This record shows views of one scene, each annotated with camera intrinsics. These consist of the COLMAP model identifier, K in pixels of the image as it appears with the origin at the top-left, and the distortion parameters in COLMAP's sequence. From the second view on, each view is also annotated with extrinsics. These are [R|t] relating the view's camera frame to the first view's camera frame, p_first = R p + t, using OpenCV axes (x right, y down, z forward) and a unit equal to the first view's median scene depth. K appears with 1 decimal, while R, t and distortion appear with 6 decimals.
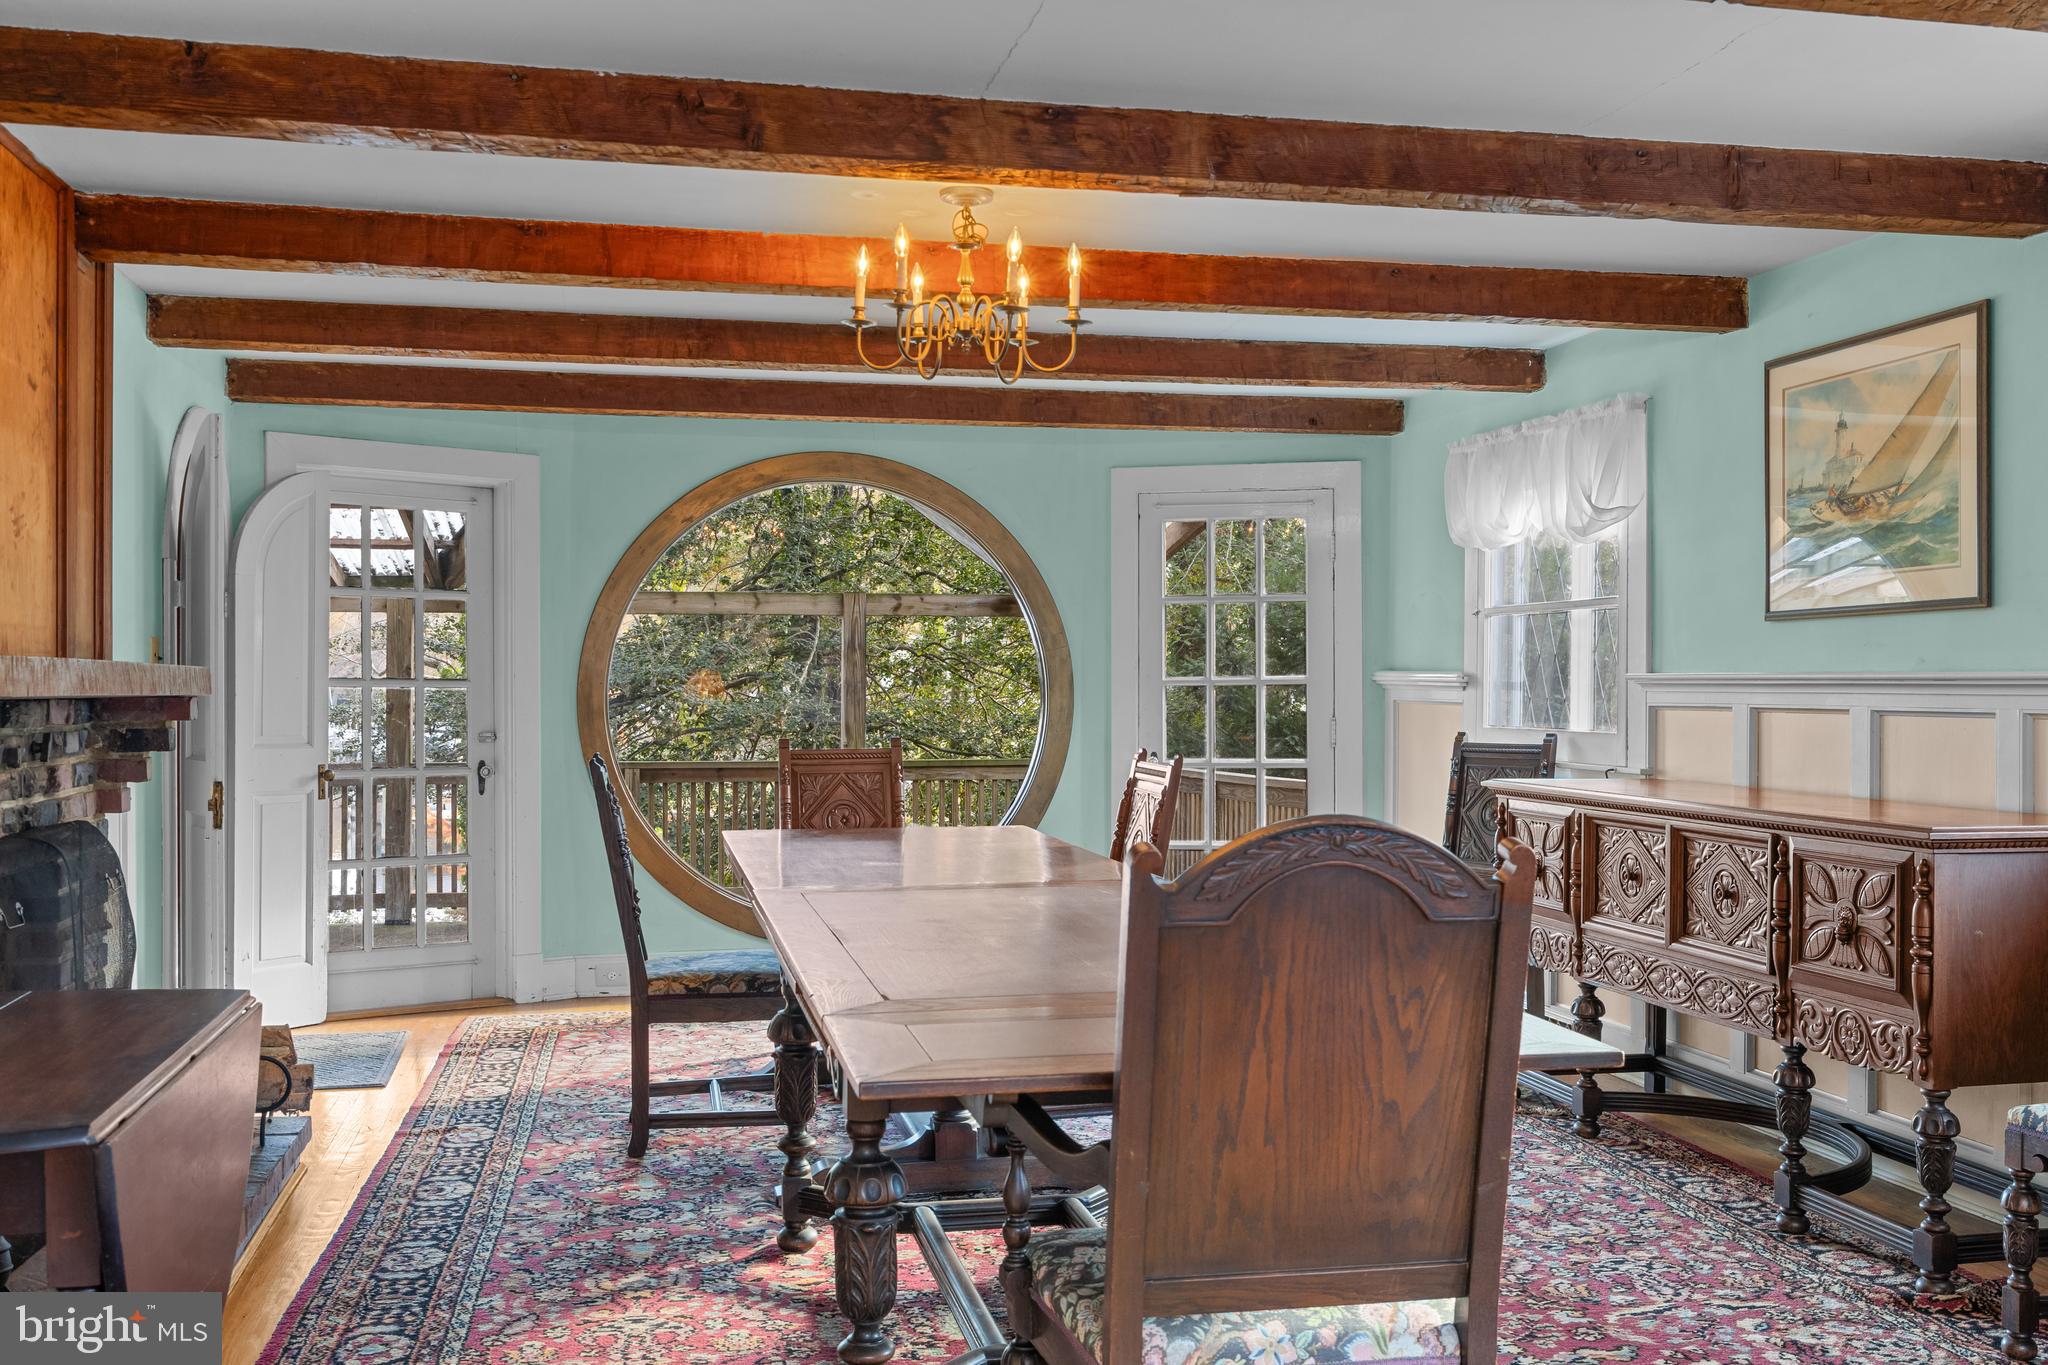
lens RADIAL K [[1905.6, 0, 1022.7], [0, 1905.6, 683.0], [0, 0, 1]] dist [-0.017612, 0.000000]
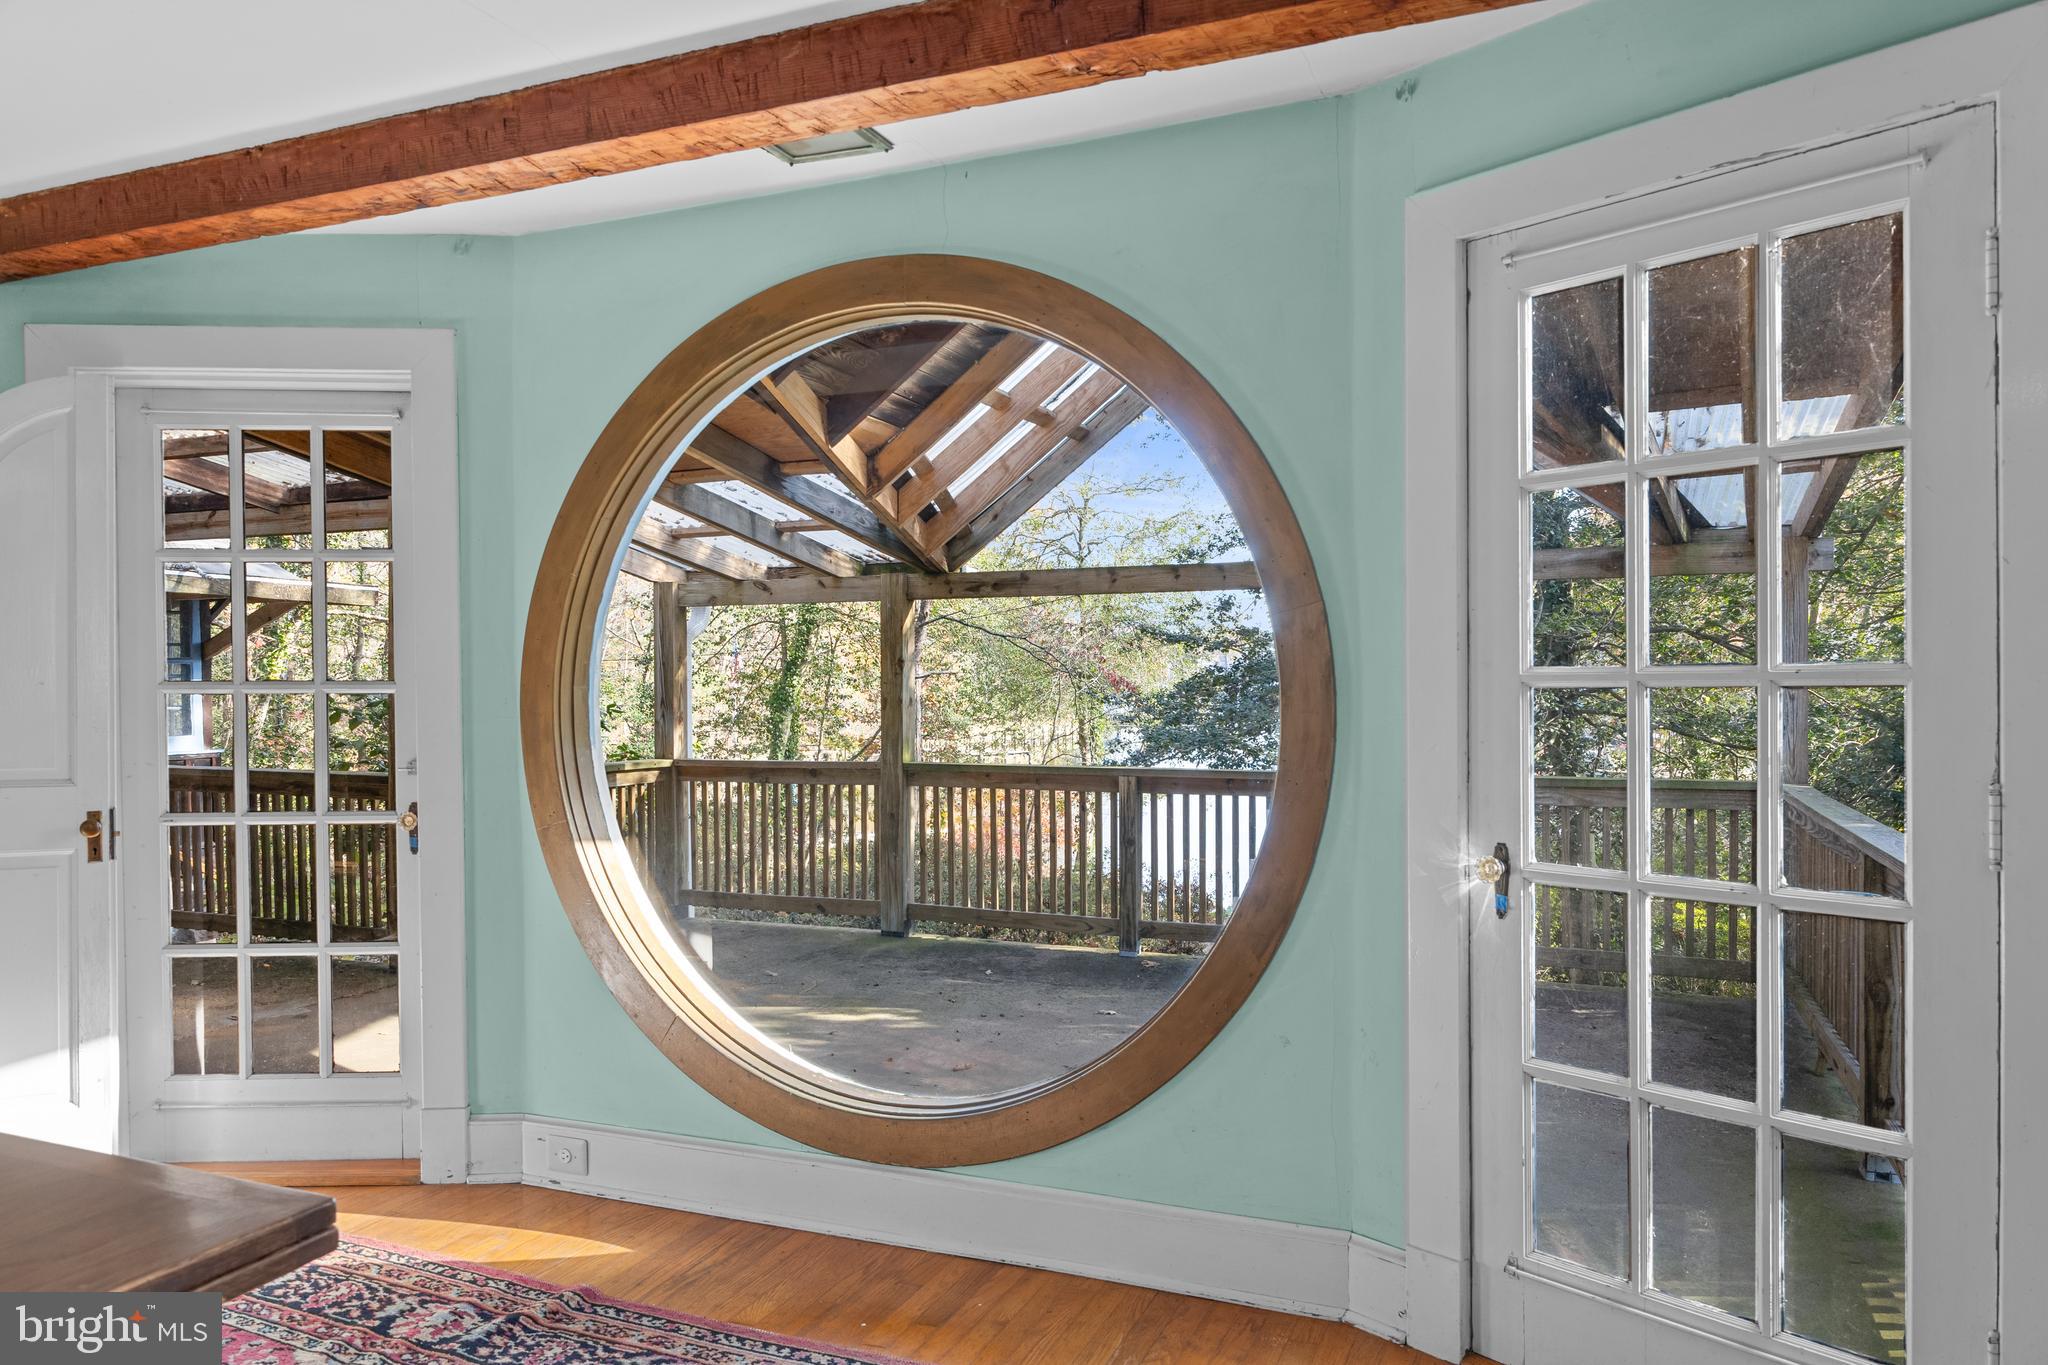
lens RADIAL K [[1379.3, 0, 1021.2], [0, 1379.3, 692.4], [0, 0, 1]] dist [-0.006857, -0.000842]
pose [[0.817124, 0.000747, -0.576462, 0.316845], [0.009972, 0.999831, 0.015432, -0.005972], [0.576376, -0.018358, 0.816978, 1.377064]]
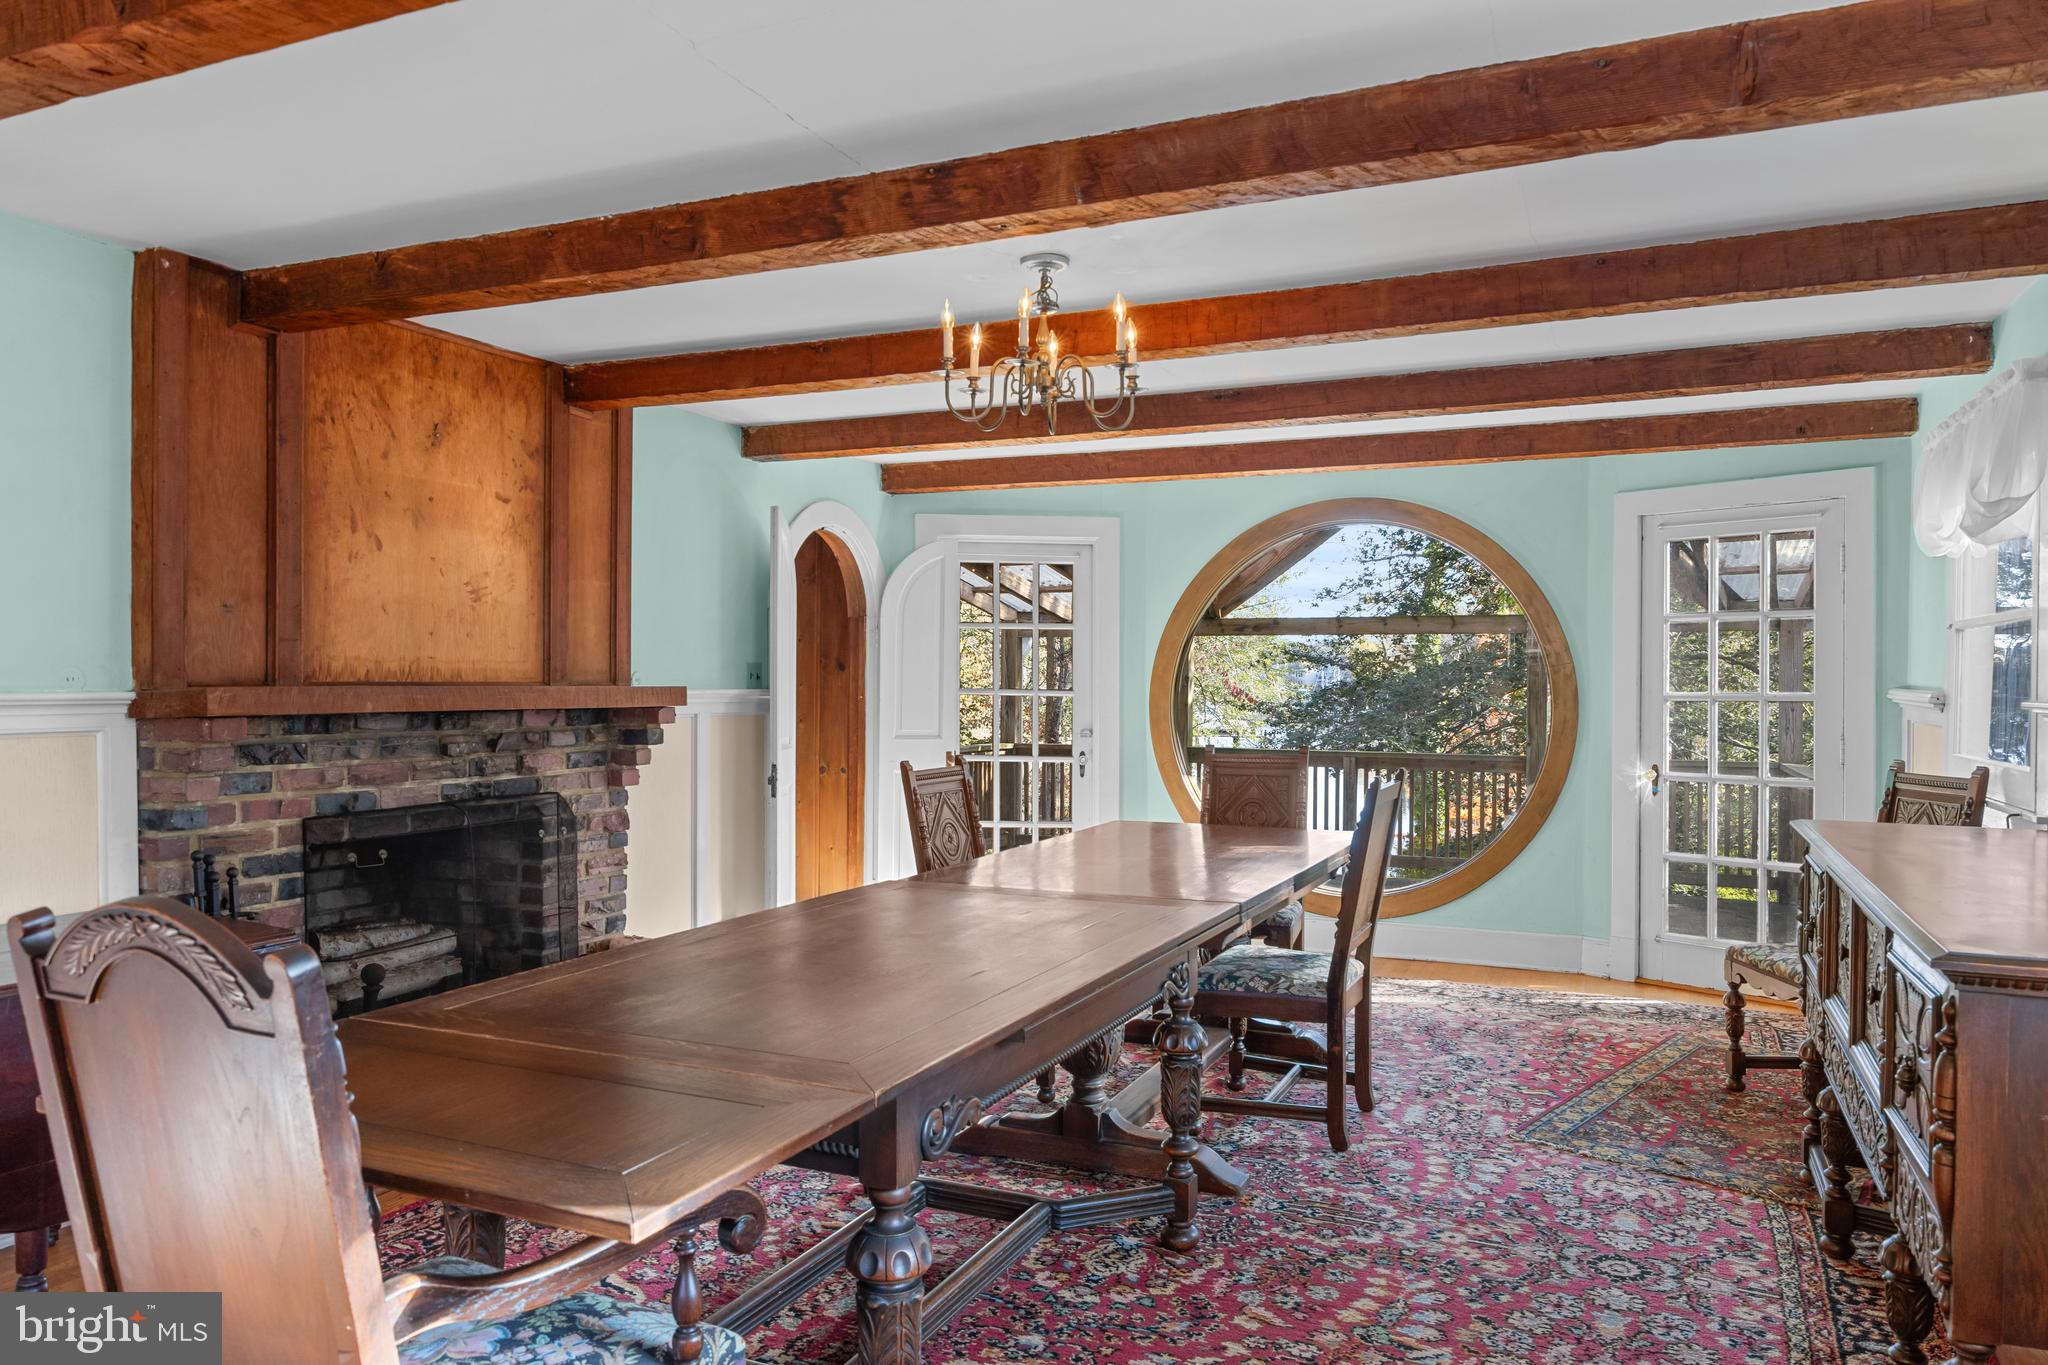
lens RADIAL K [[1379.3, 0, 1018.7], [0, 1379.3, 688.6], [0, 0, 1]] dist [-0.006857, -0.000842]
pose [[0.805951, 0.007384, -0.591936, 0.466842], [-0.003706, 0.999966, 0.007428, -0.018615], [0.591970, -0.003793, 0.805951, 0.381681]]
